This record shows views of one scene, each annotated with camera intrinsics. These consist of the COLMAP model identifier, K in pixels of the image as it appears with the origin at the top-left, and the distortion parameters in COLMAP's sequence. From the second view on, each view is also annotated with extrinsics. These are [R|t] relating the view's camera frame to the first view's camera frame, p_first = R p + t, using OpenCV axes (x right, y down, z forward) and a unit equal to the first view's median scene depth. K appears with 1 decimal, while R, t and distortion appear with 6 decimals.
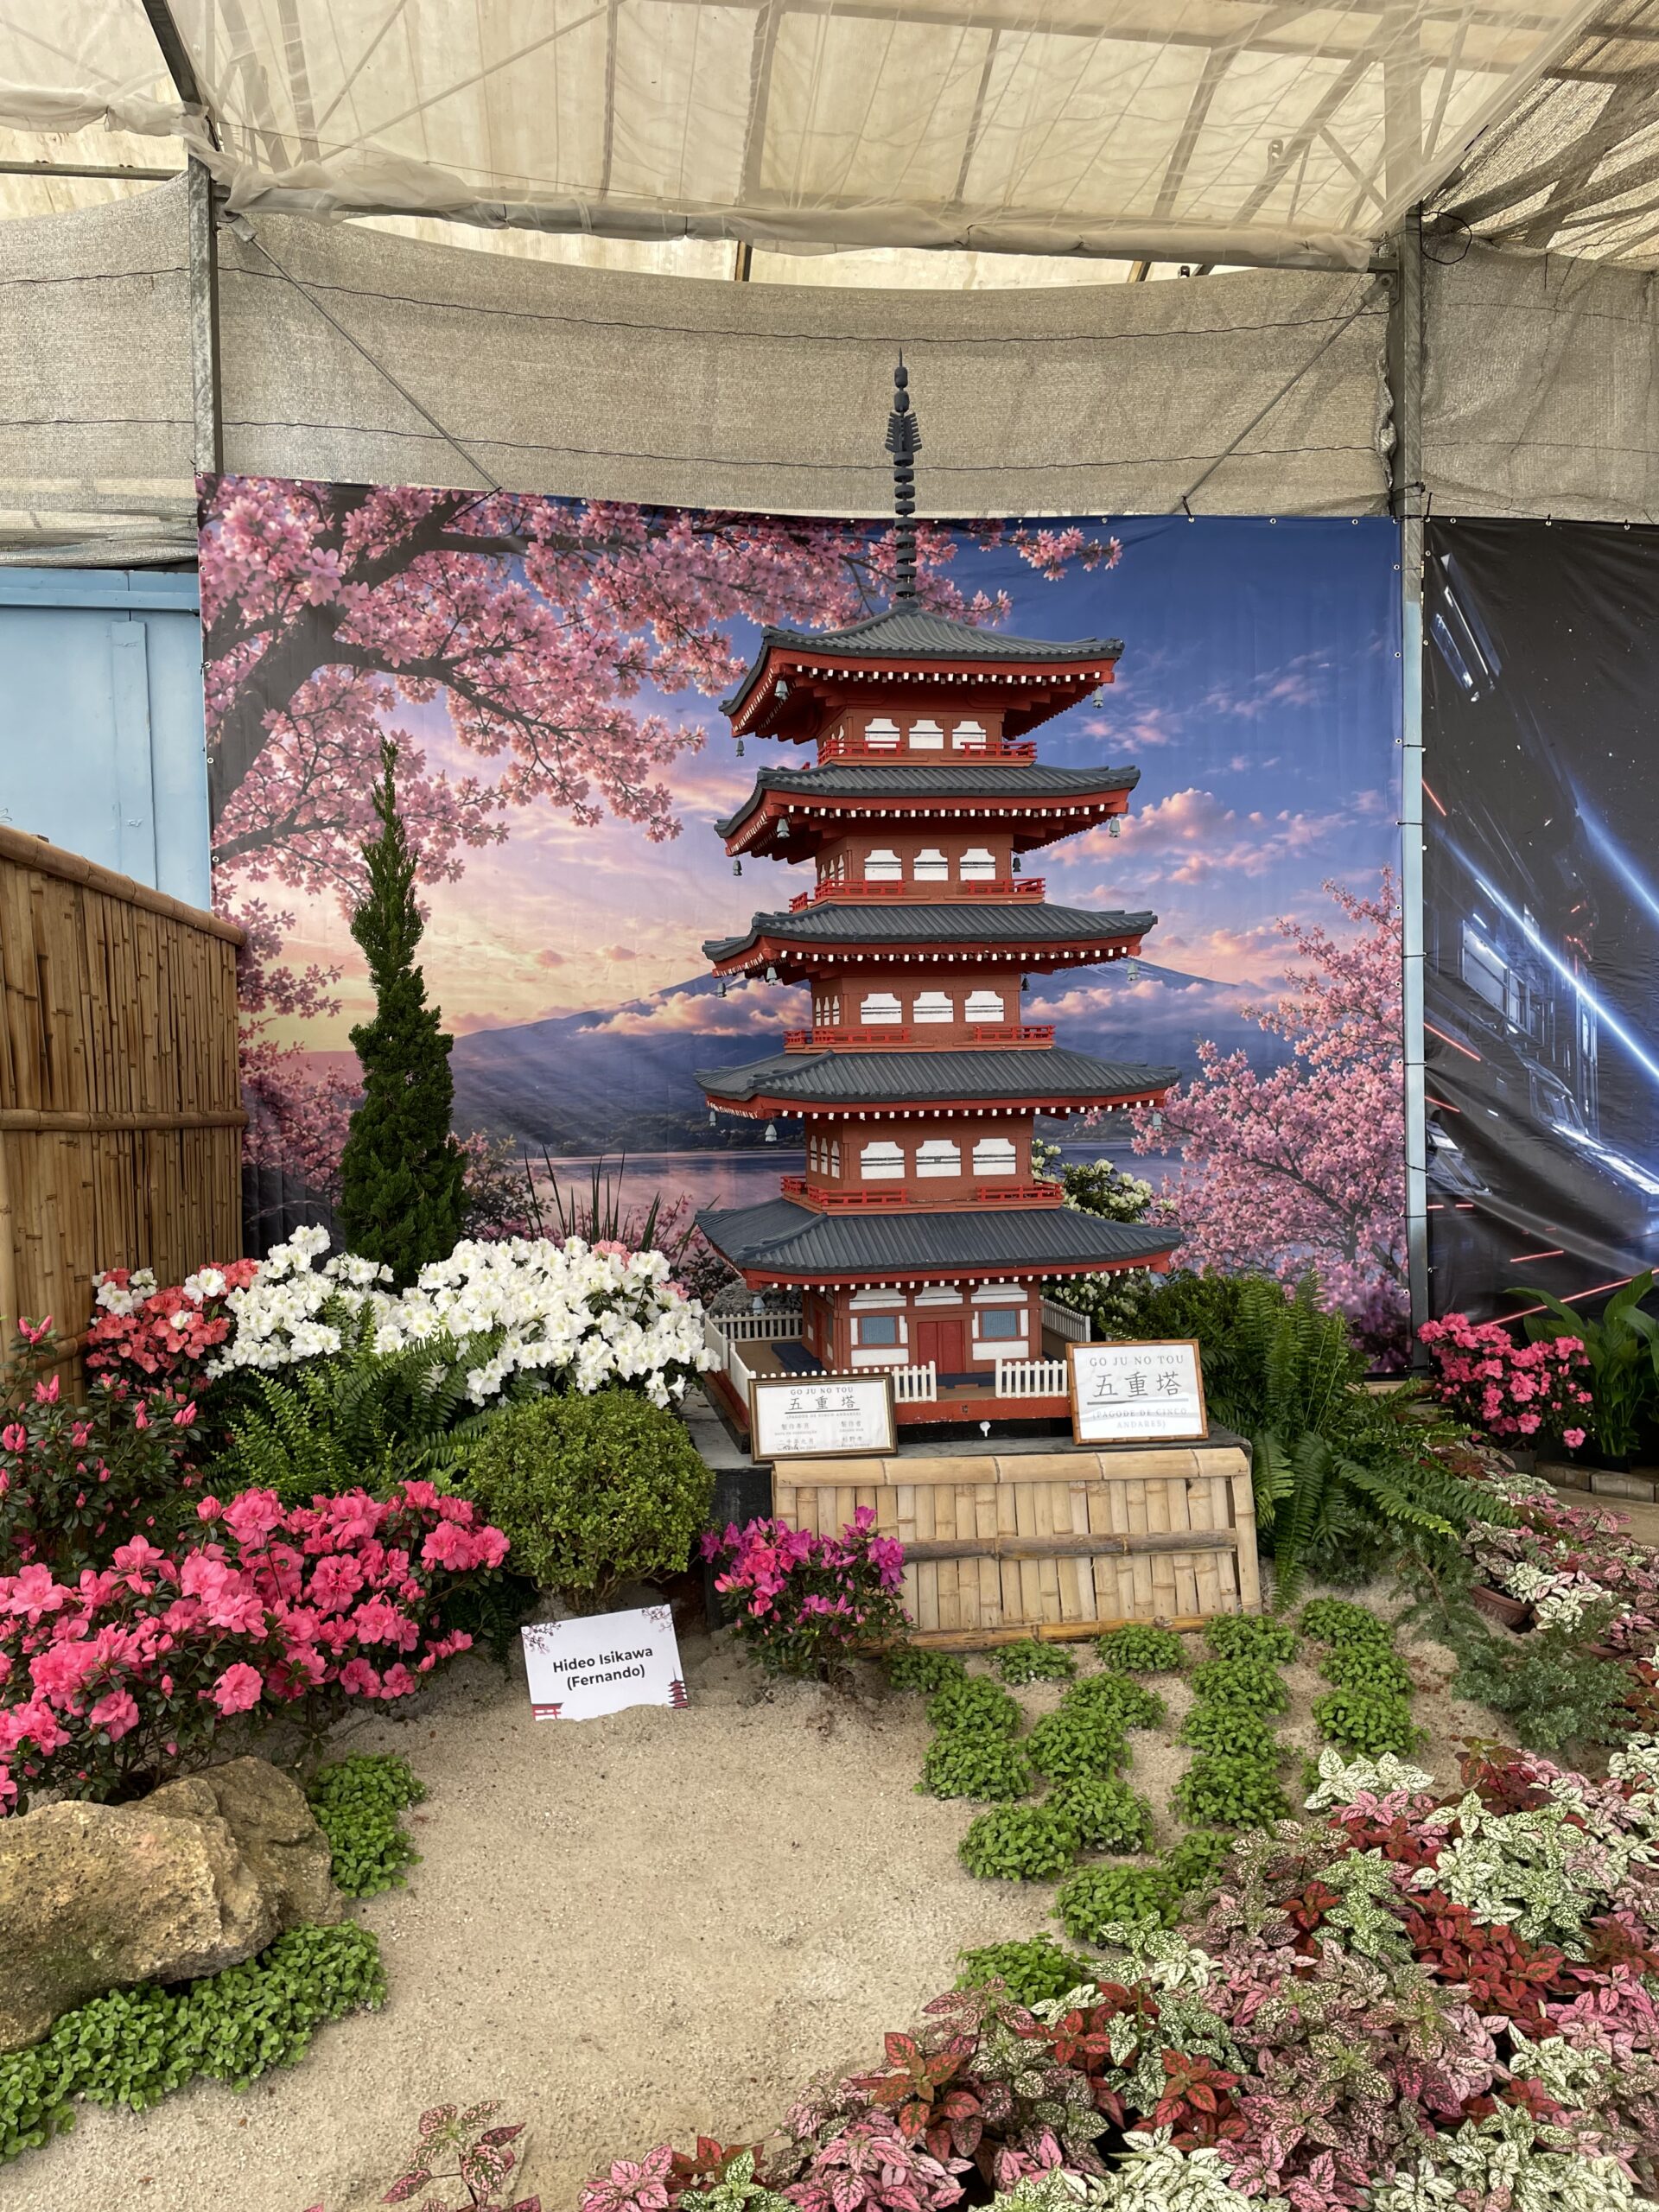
lens RADIAL K [[1676.1, 0, 829.9], [0, 1676.1, 1123.0], [0, 0, 1]] dist [0.077049, -0.103934]
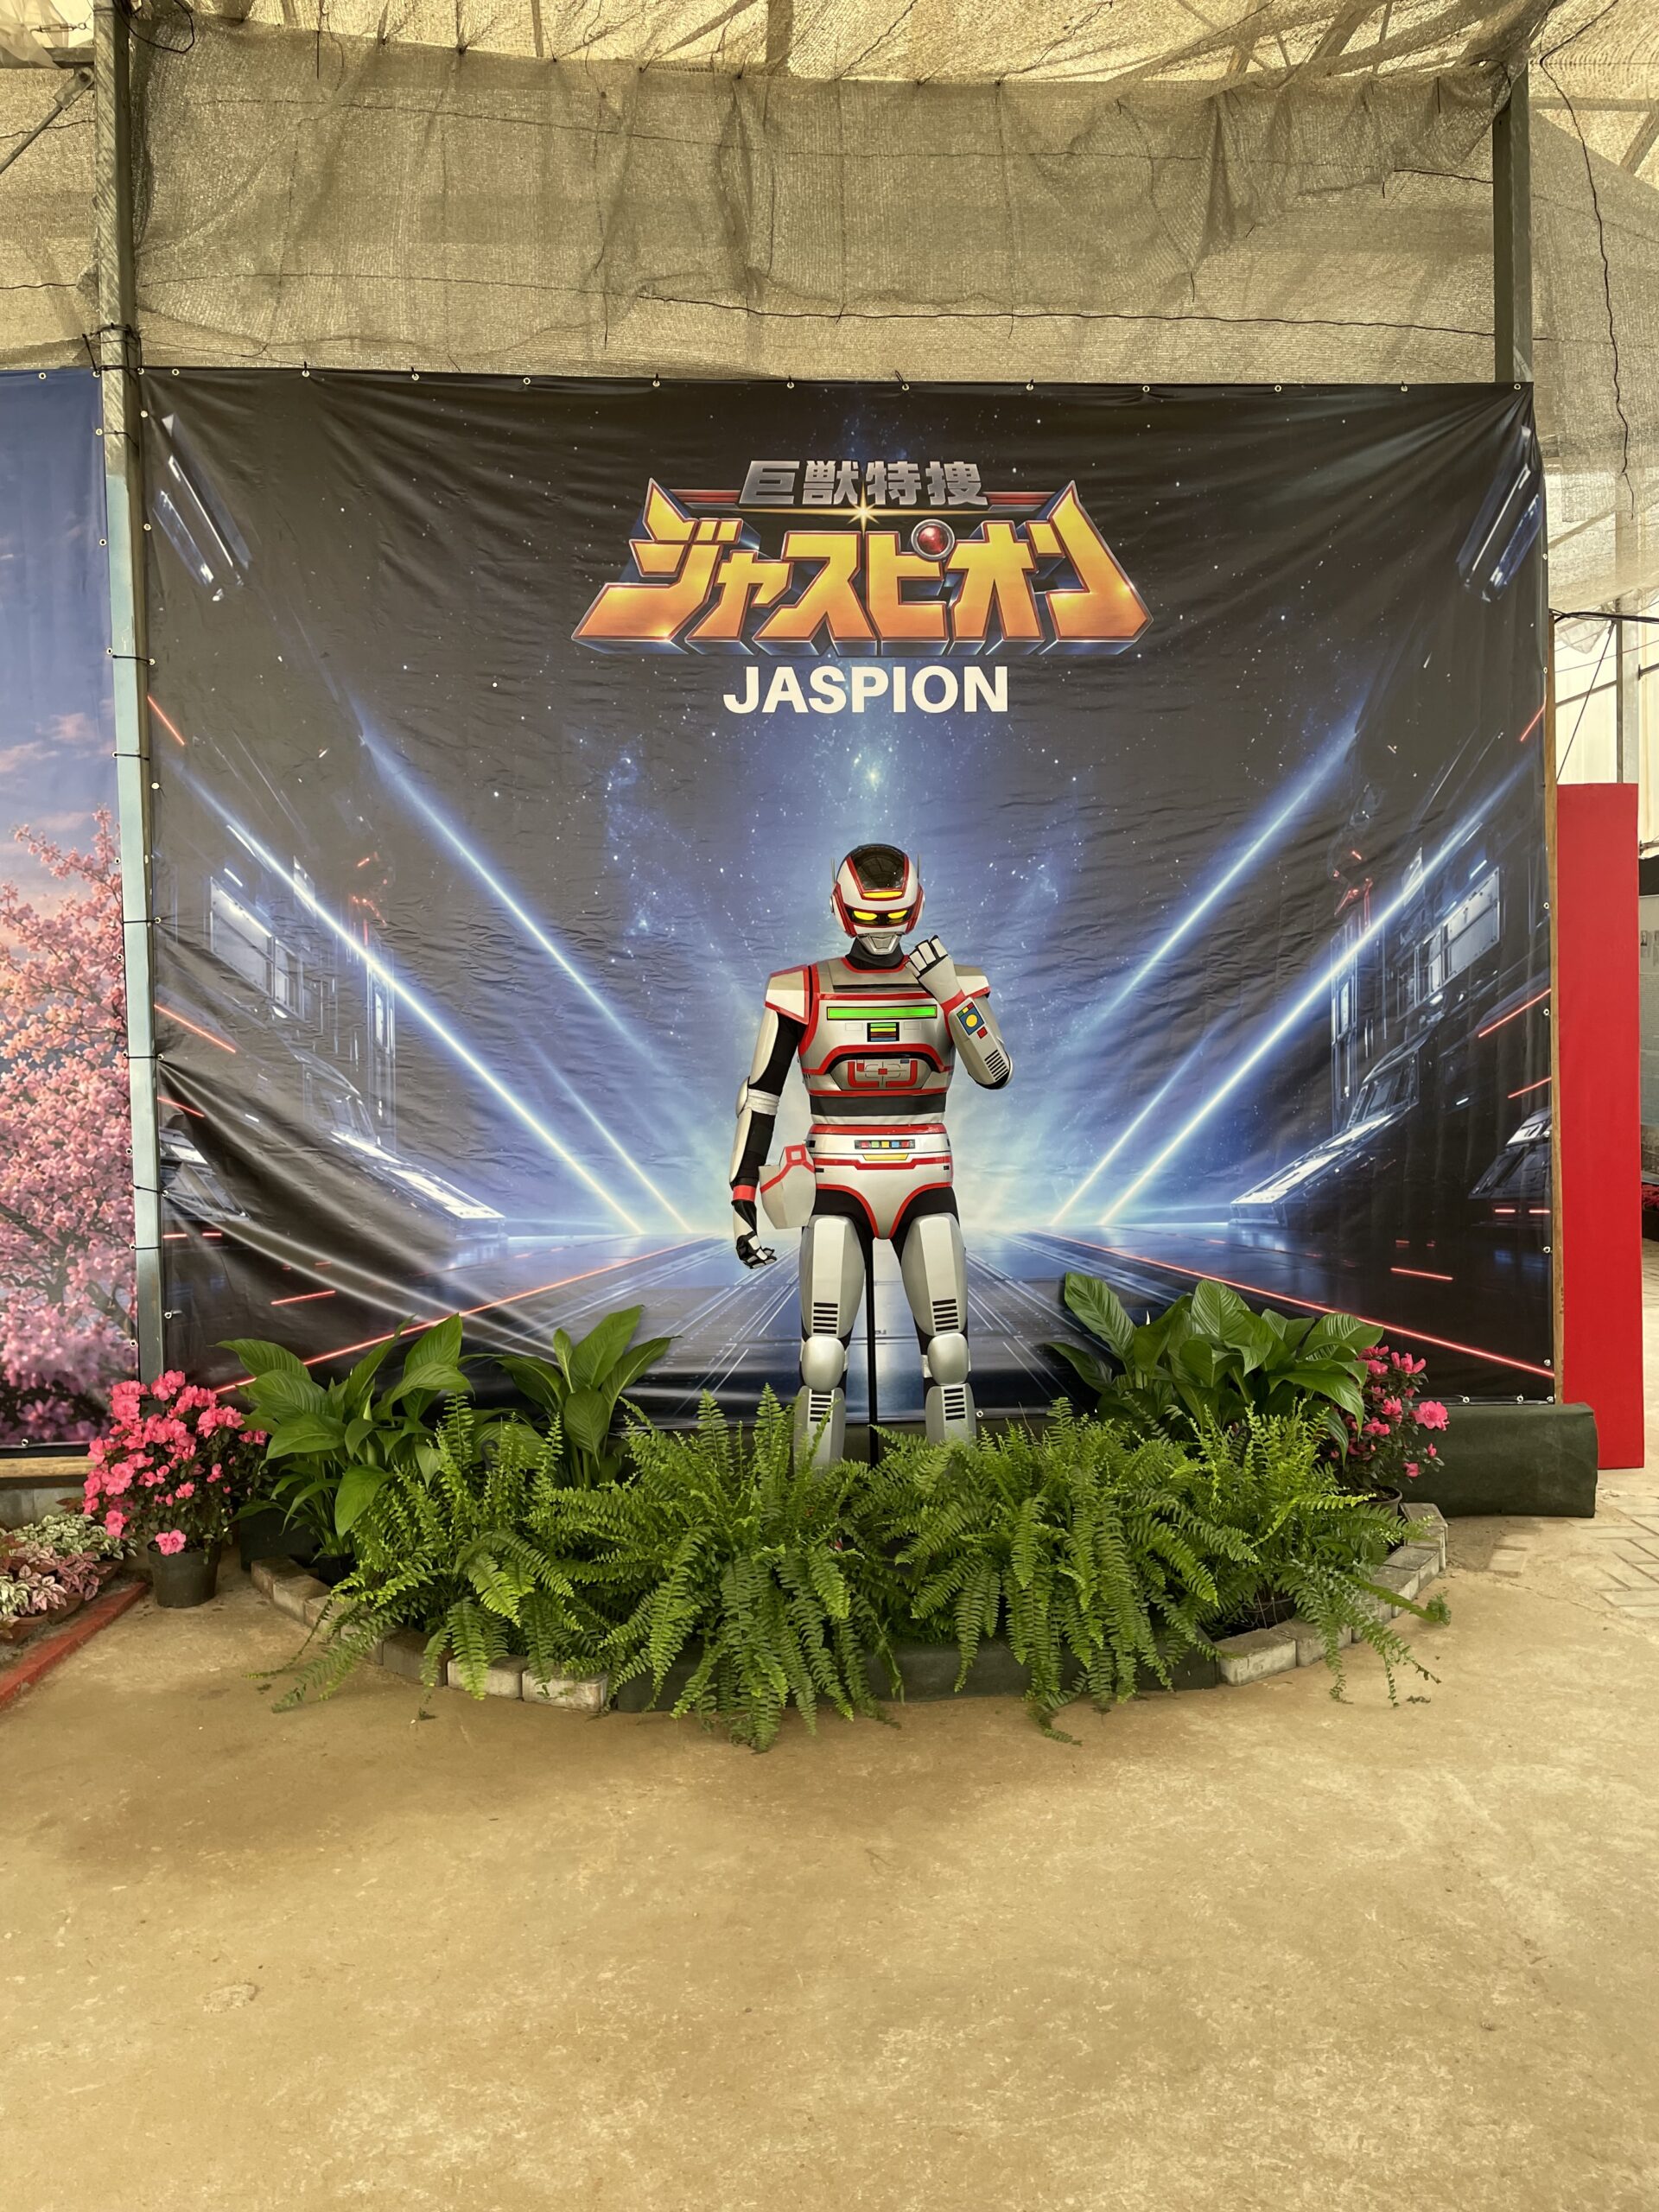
lens RADIAL K [[1676.1, 0, 824.8], [0, 1676.1, 1091.3], [0, 0, 1]] dist [0.077049, -0.103934]
pose [[0.997704, -0.001032, -0.067718, 0.722582], [0.001762, 0.999941, 0.010726, -0.026826], [0.067703, -0.010821, 0.997647, 0.224531]]
